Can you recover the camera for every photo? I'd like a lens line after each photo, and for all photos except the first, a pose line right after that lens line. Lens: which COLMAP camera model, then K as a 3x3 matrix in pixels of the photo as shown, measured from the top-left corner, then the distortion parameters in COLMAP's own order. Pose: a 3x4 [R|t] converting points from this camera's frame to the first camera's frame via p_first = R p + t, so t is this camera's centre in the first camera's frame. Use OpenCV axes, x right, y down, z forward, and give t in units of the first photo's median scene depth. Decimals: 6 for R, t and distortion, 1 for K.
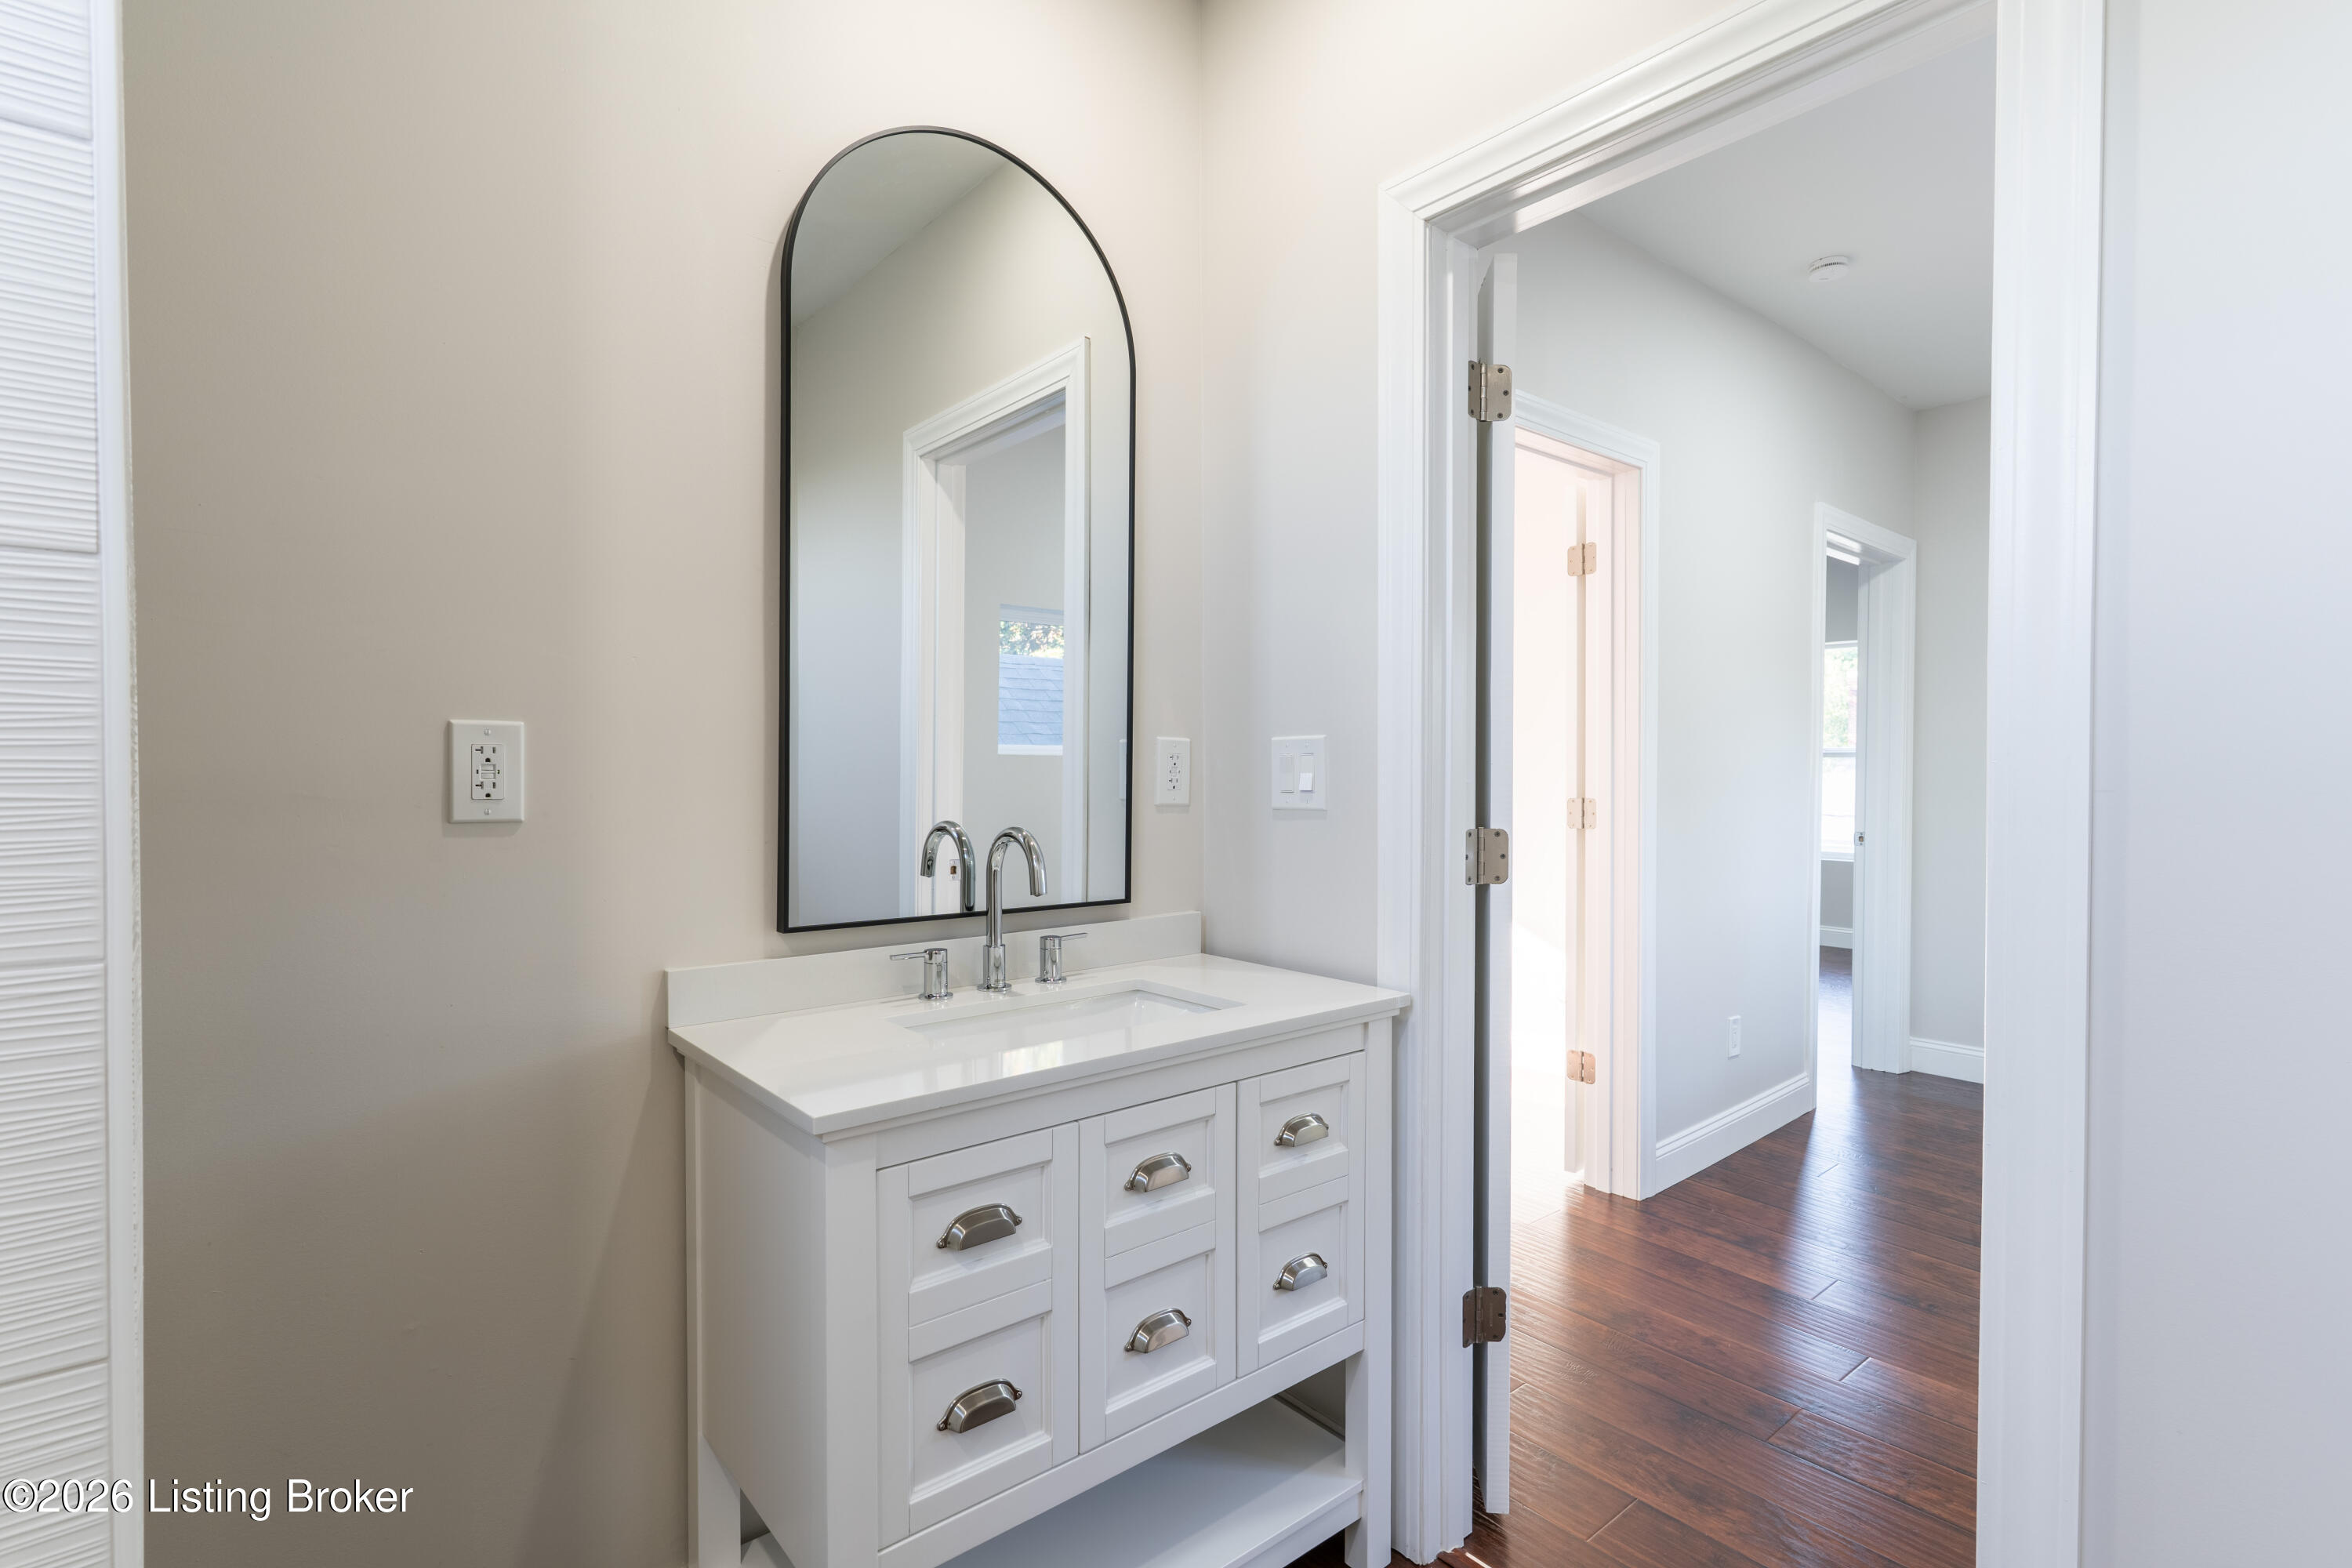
lens RADIAL K [[1138.7, 0, 1172.3], [0, 1138.7, 784.8], [0, 0, 1]] dist [0.008665, -0.000999]
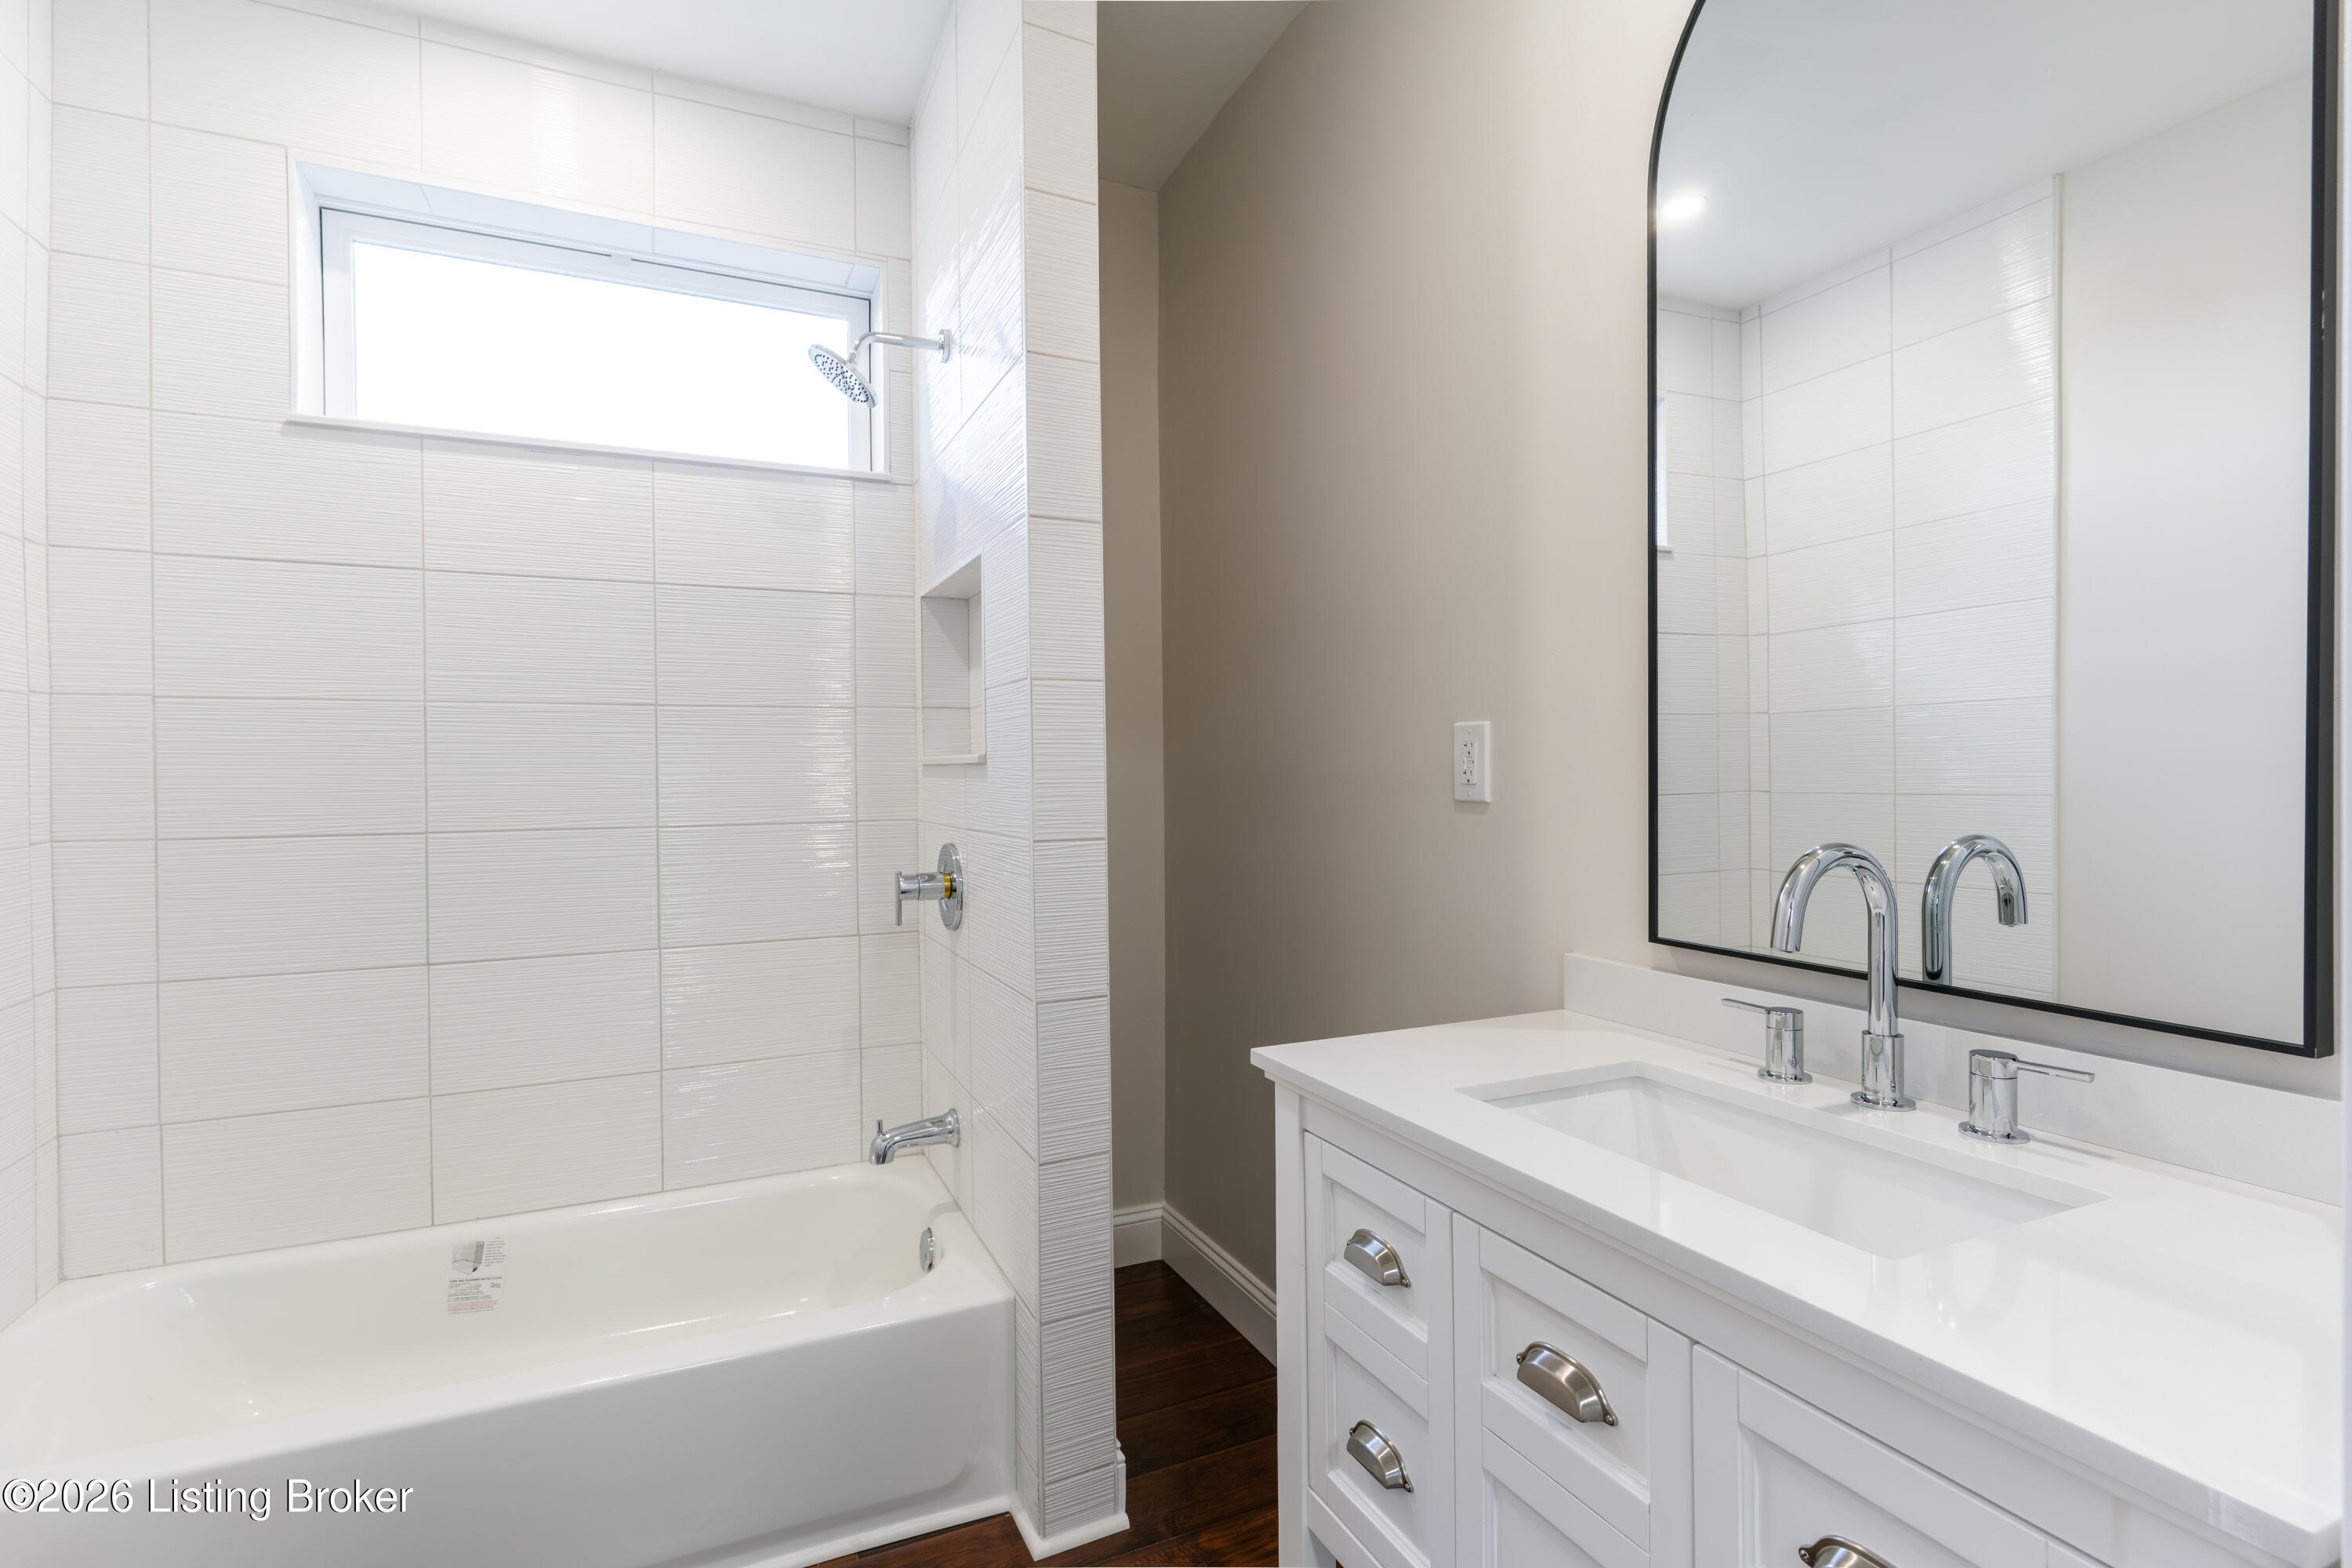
lens RADIAL K [[1138.7, 0, 1172.3], [0, 1138.7, 784.8], [0, 0, 1]] dist [0.008665, -0.000999]
pose [[-0.278416, 0.006633, -0.960438, 0.688301], [-0.009132, 0.999913, 0.009553, 0.004325], [0.960417, 0.011431, -0.278332, 1.010376]]
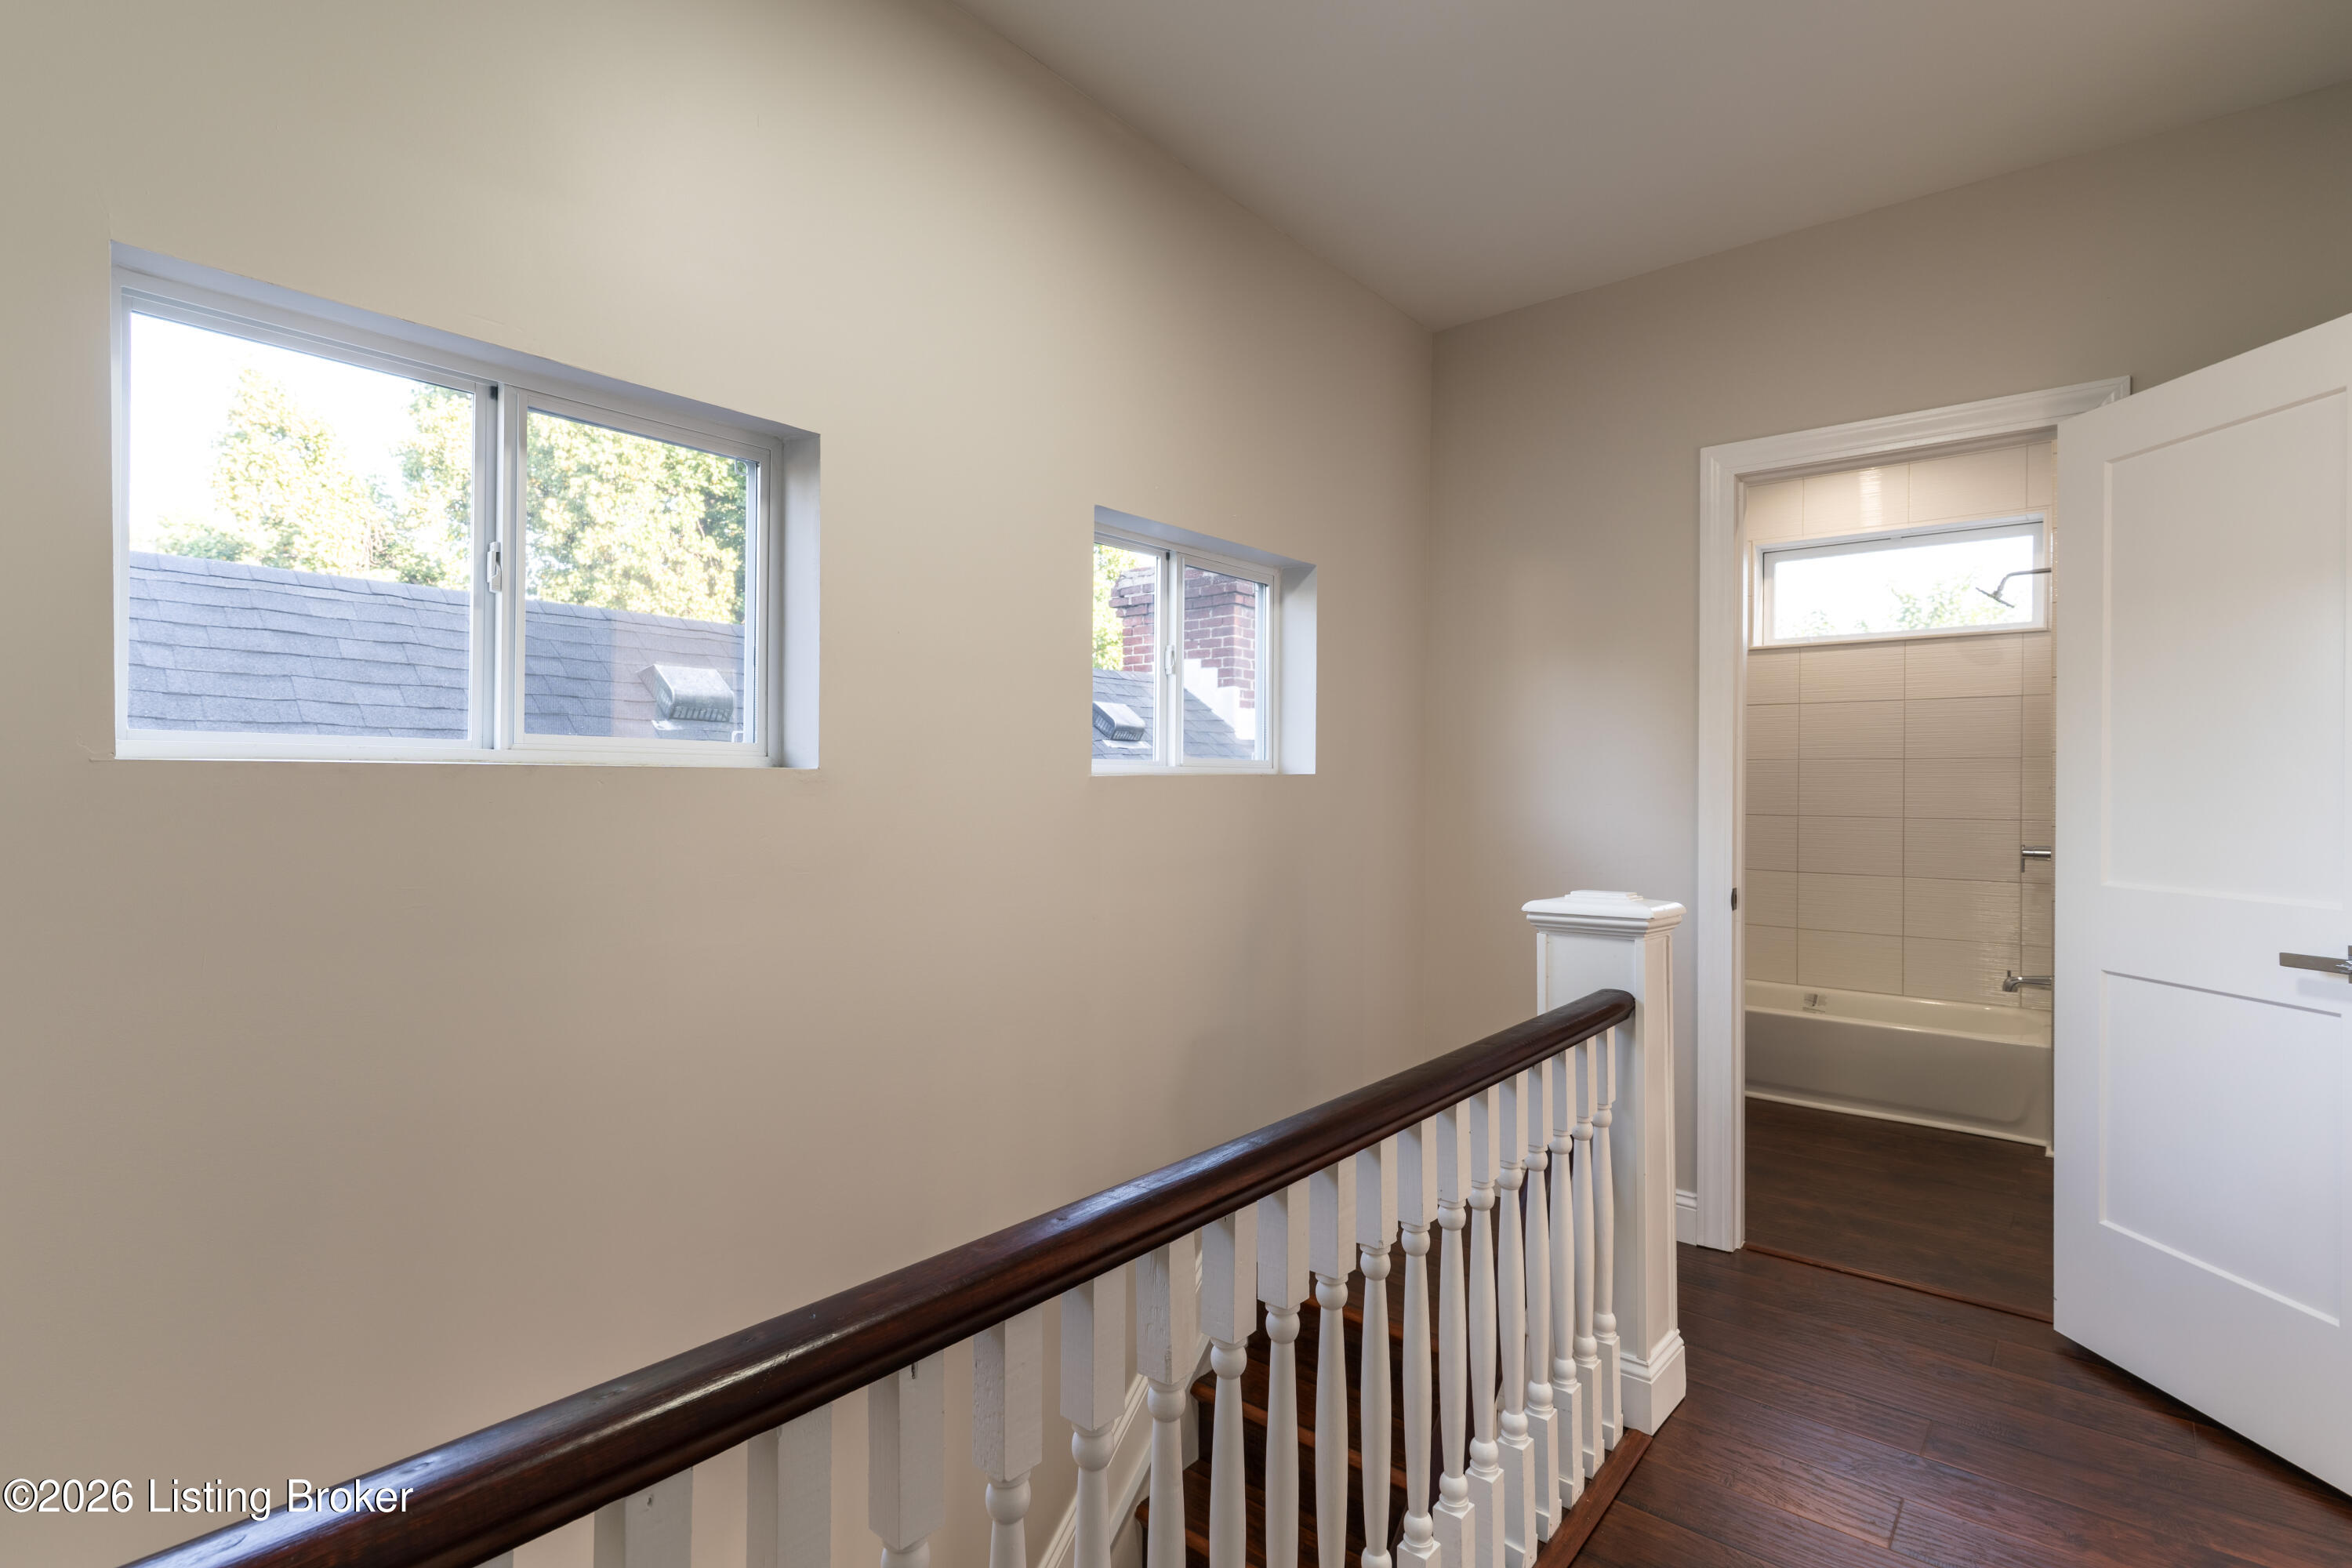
lens RADIAL K [[1138.7, 0, 1172.3], [0, 1138.7, 784.8], [0, 0, 1]] dist [0.008665, -0.000999]
pose [[-0.983430, -0.013866, -0.180758, 1.297466], [-0.018024, 0.999609, 0.021381, -0.016681], [0.180390, 0.024284, -0.983295, 1.791790]]
